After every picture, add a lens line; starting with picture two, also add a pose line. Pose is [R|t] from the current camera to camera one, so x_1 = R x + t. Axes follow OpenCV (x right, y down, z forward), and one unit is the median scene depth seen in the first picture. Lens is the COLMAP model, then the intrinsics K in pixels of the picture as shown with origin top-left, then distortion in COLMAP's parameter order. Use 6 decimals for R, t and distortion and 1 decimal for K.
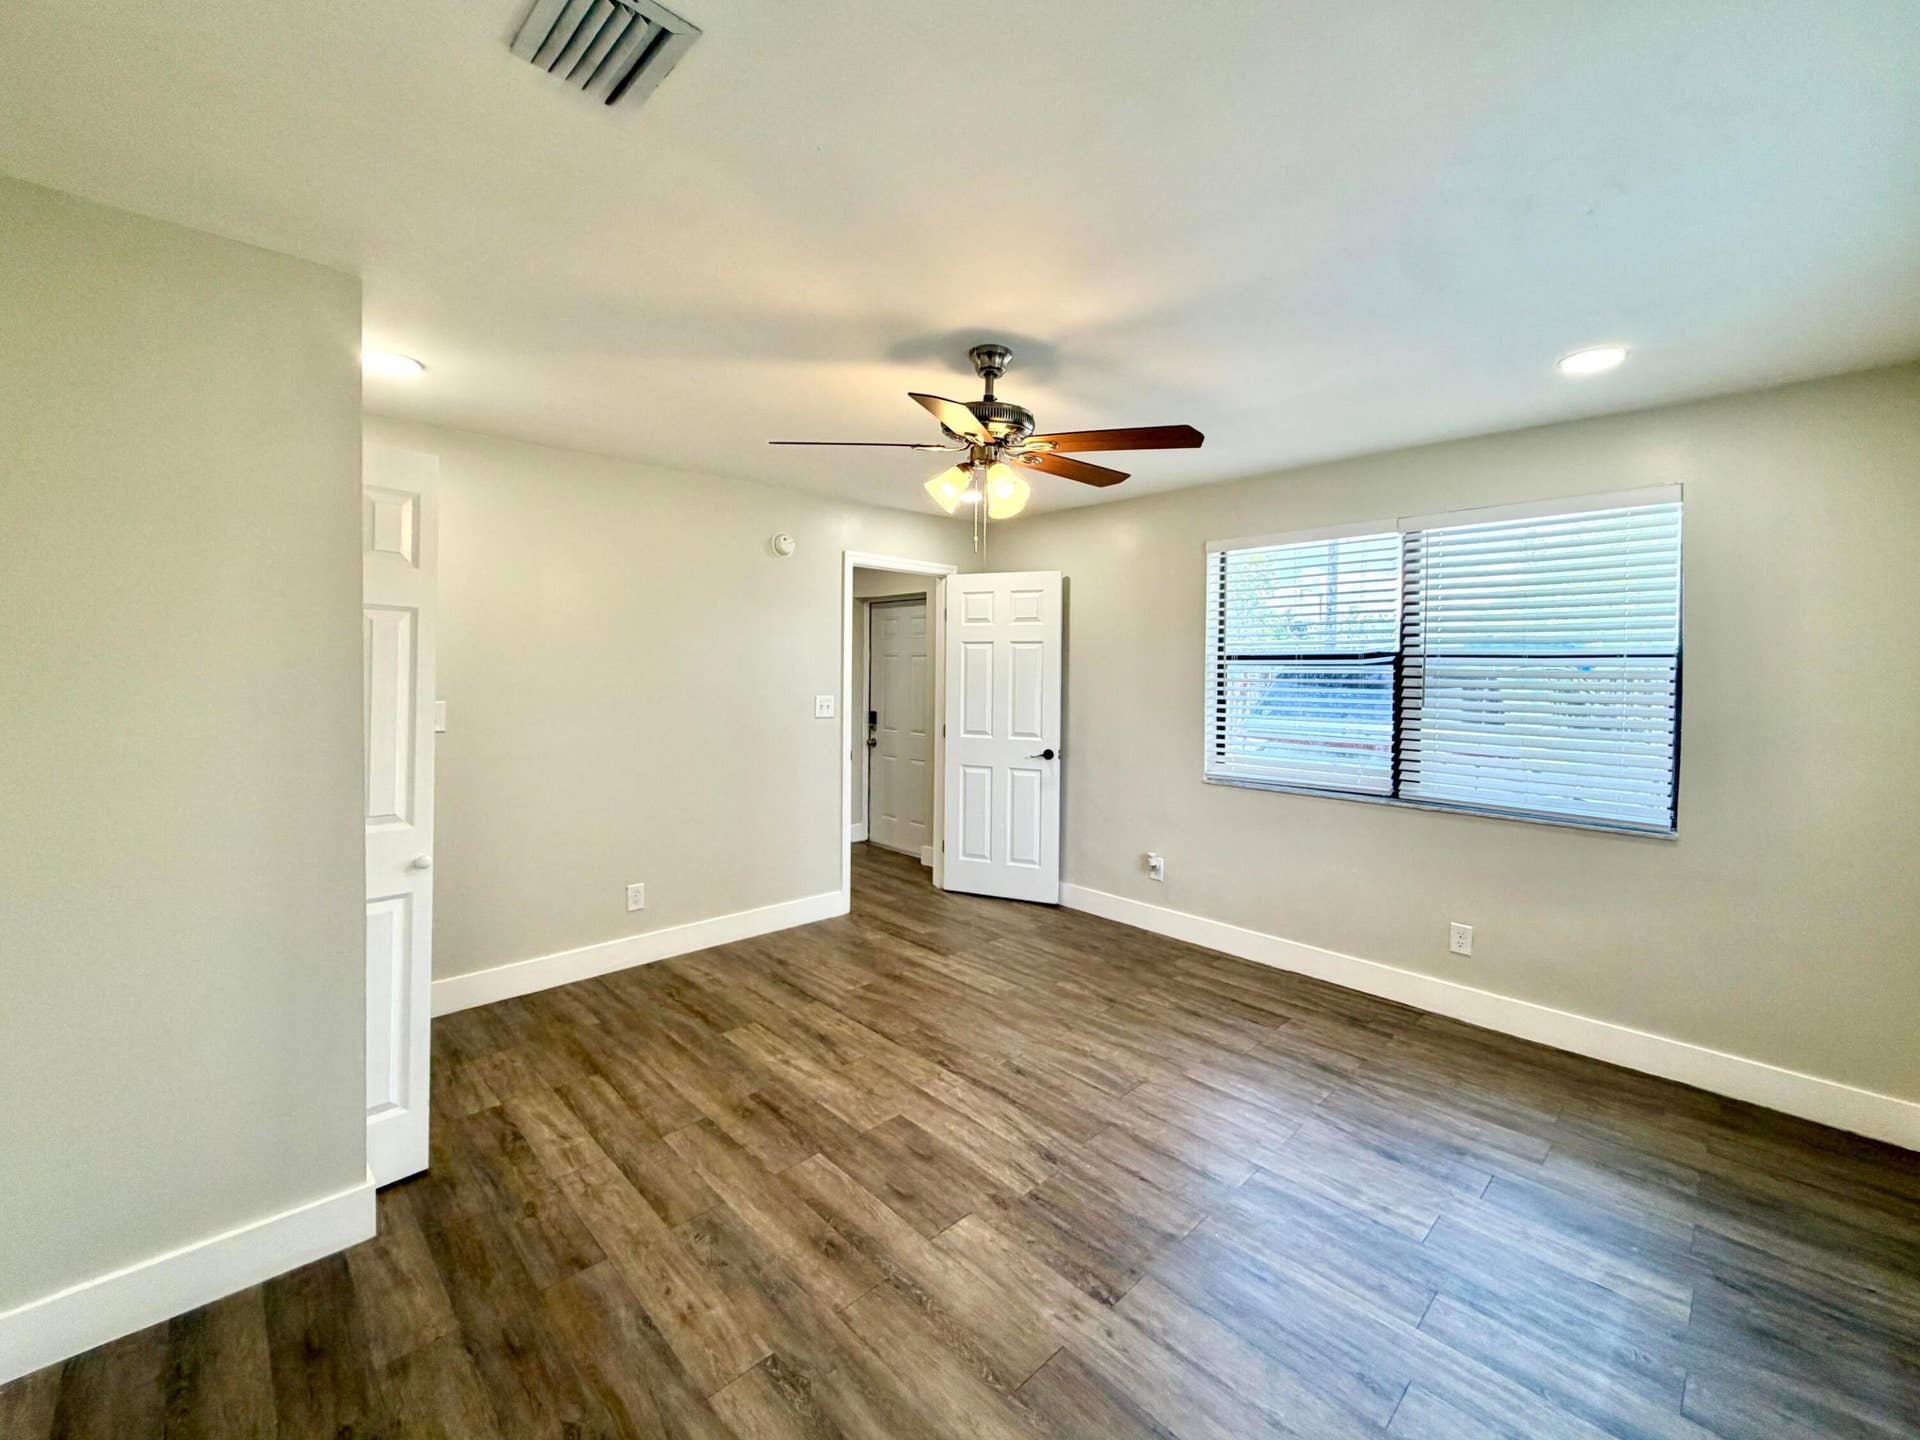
lens RADIAL K [[767.3, 0, 956.5], [0, 767.3, 720.7], [0, 0, 1]] dist [-0.000173, 0.000756]
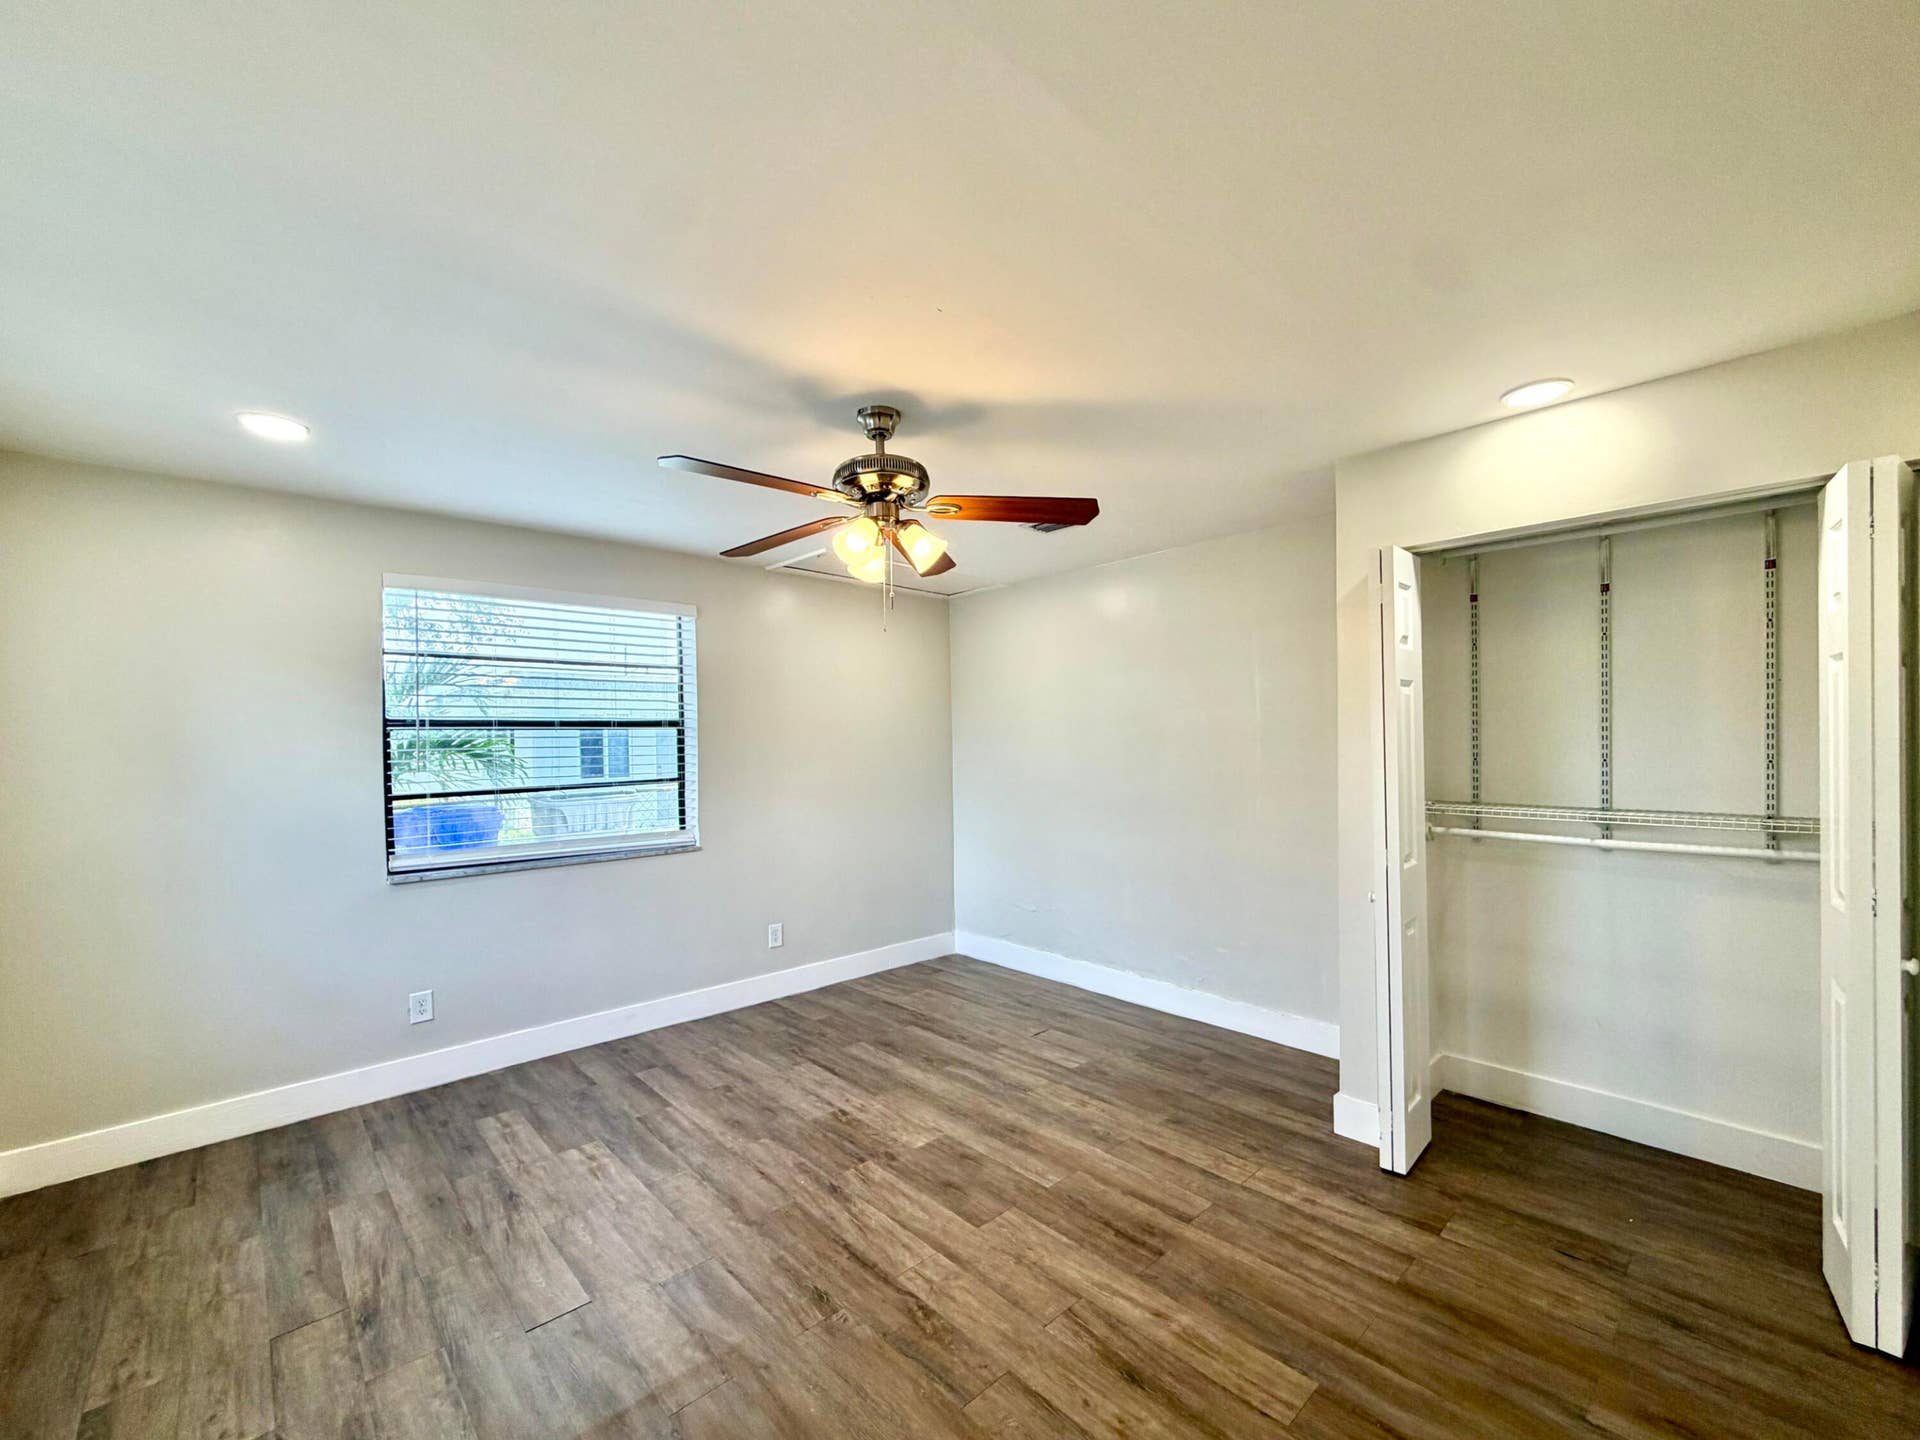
lens RADIAL K [[767.3, 0, 956.5], [0, 767.3, 720.7], [0, 0, 1]] dist [-0.000173, 0.000756]
pose [[-0.999709, 0.004090, 0.023778, -0.075006], [0.005009, 0.999239, 0.038681, -0.122225], [-0.023602, 0.038789, -0.998969, 1.947705]]
